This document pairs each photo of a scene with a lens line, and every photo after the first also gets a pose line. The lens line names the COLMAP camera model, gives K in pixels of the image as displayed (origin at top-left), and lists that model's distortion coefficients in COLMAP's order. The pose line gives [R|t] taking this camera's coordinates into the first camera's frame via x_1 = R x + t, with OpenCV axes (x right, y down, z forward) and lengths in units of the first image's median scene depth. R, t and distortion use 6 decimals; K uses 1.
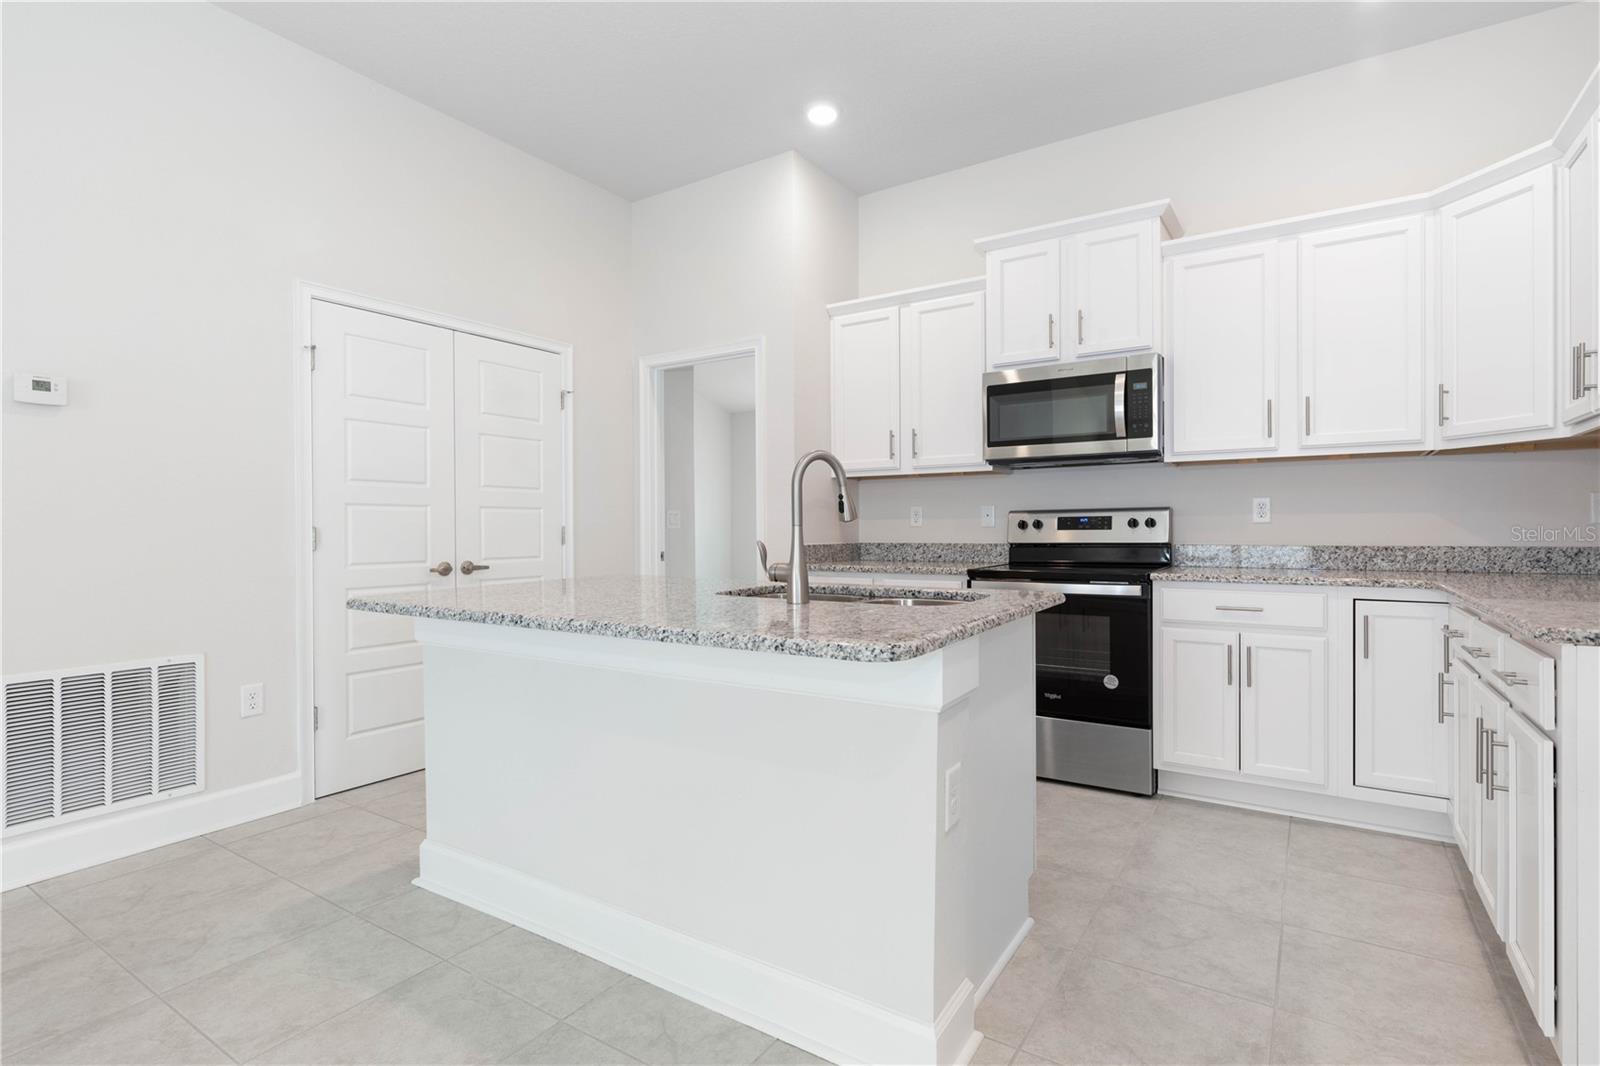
lens RADIAL K [[764.8, 0, 823.2], [0, 764.8, 527.9], [0, 0, 1]] dist [-0.001669, 0.002061]
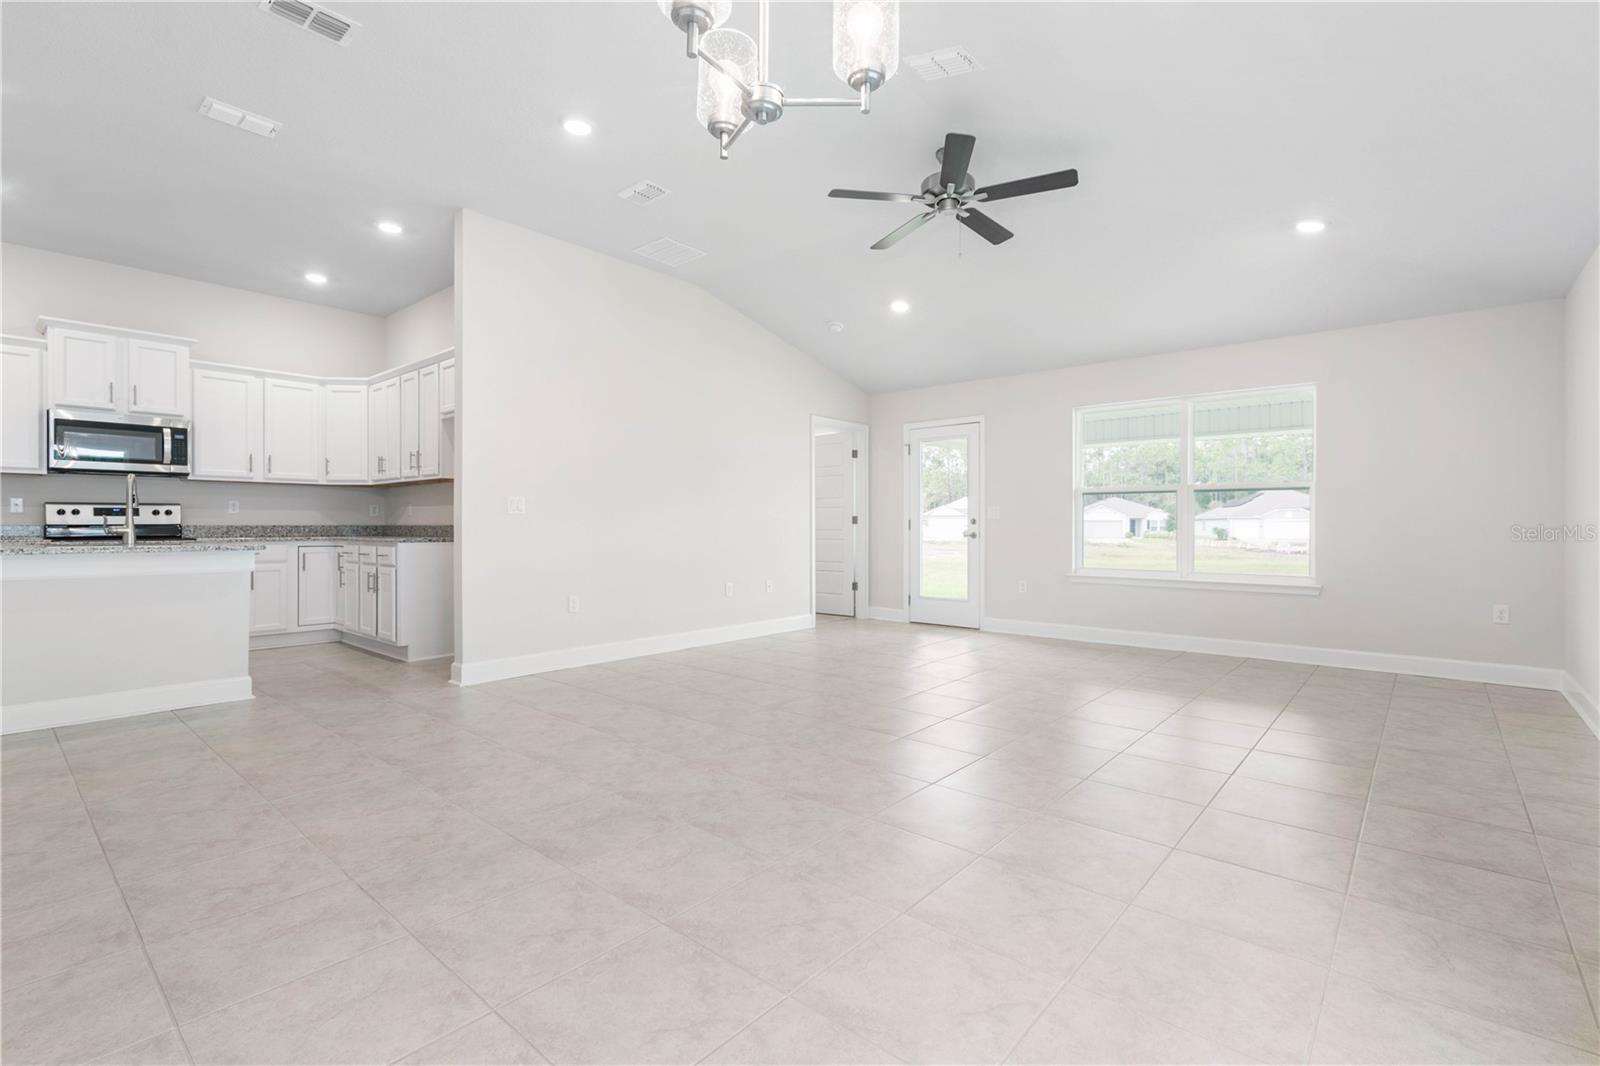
lens RADIAL K [[741.2, 0, 800.9], [0, 741.2, 528.0], [0, 0, 1]] dist [0.010089, -0.000968]
pose [[0.154315, 0.002916, 0.988017, -1.072929], [-0.000544, 0.999996, -0.002867, 0.034338], [-0.988022, -0.000095, 0.154316, -0.709718]]
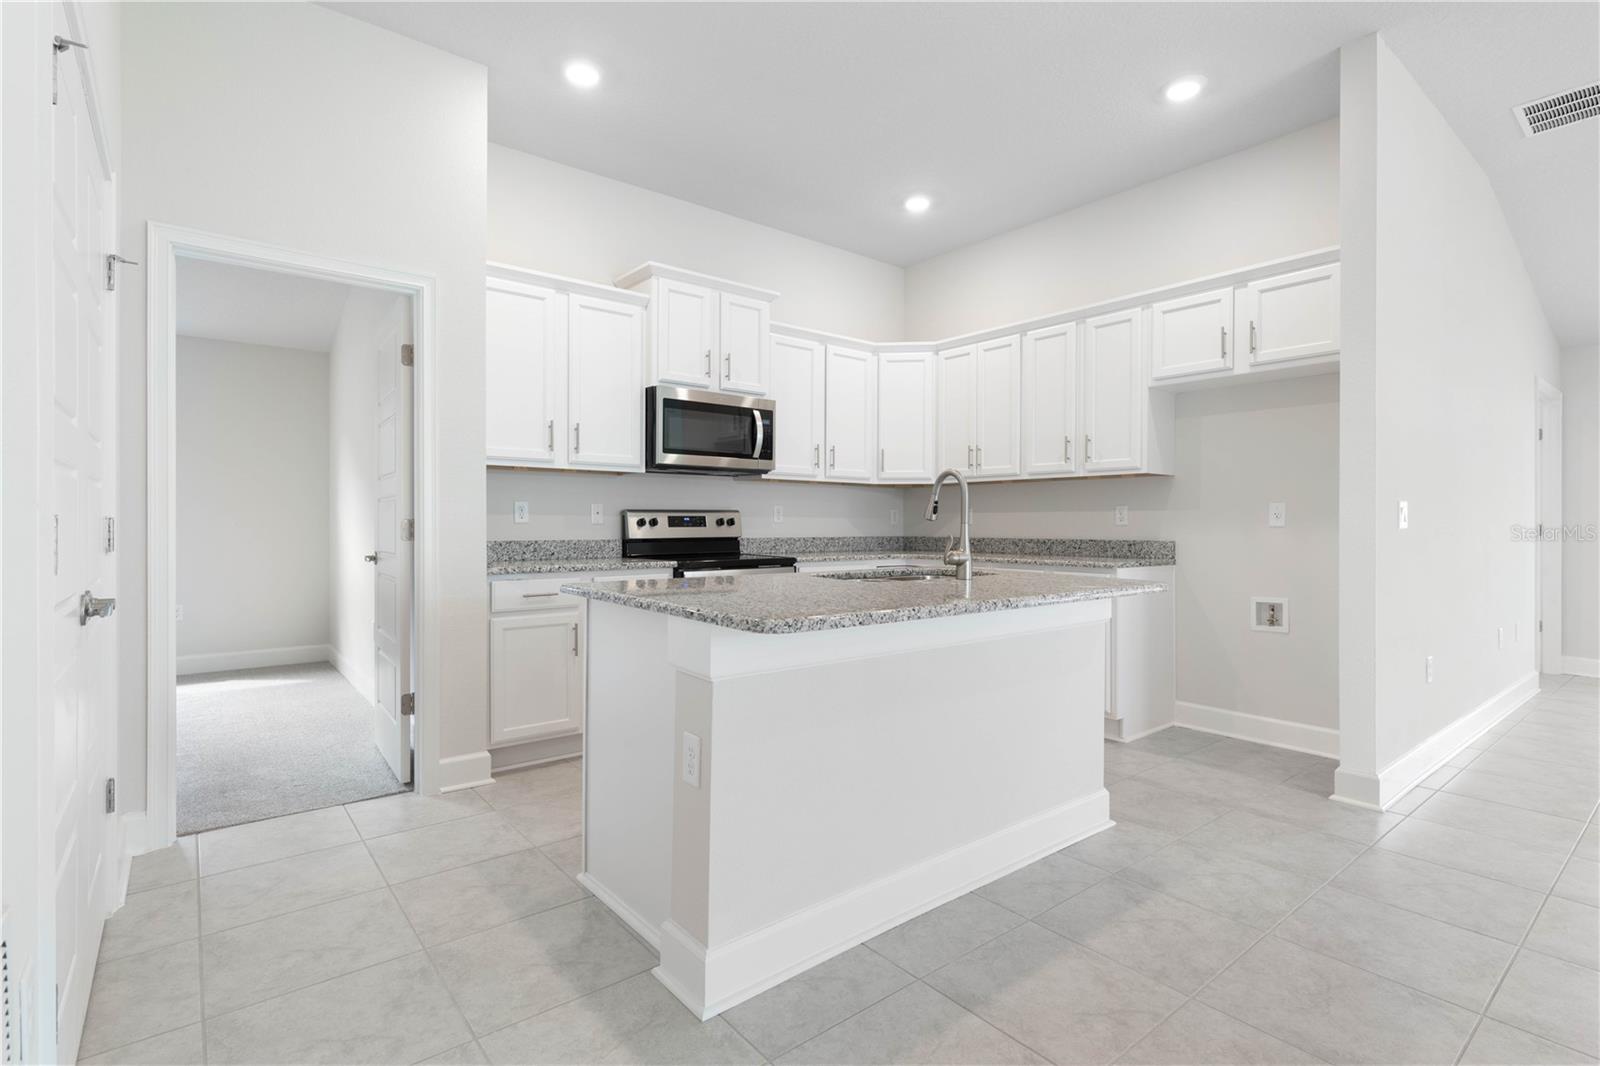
lens RADIAL K [[764.8, 0, 798.2], [0, 764.8, 526.8], [0, 0, 1]] dist [-0.001669, 0.002061]
pose [[0.322831, 0.004544, 0.946446, -0.833487], [-0.003424, 0.999988, -0.003633, 0.006647], [-0.946451, -0.002068, 0.322842, 0.485593]]
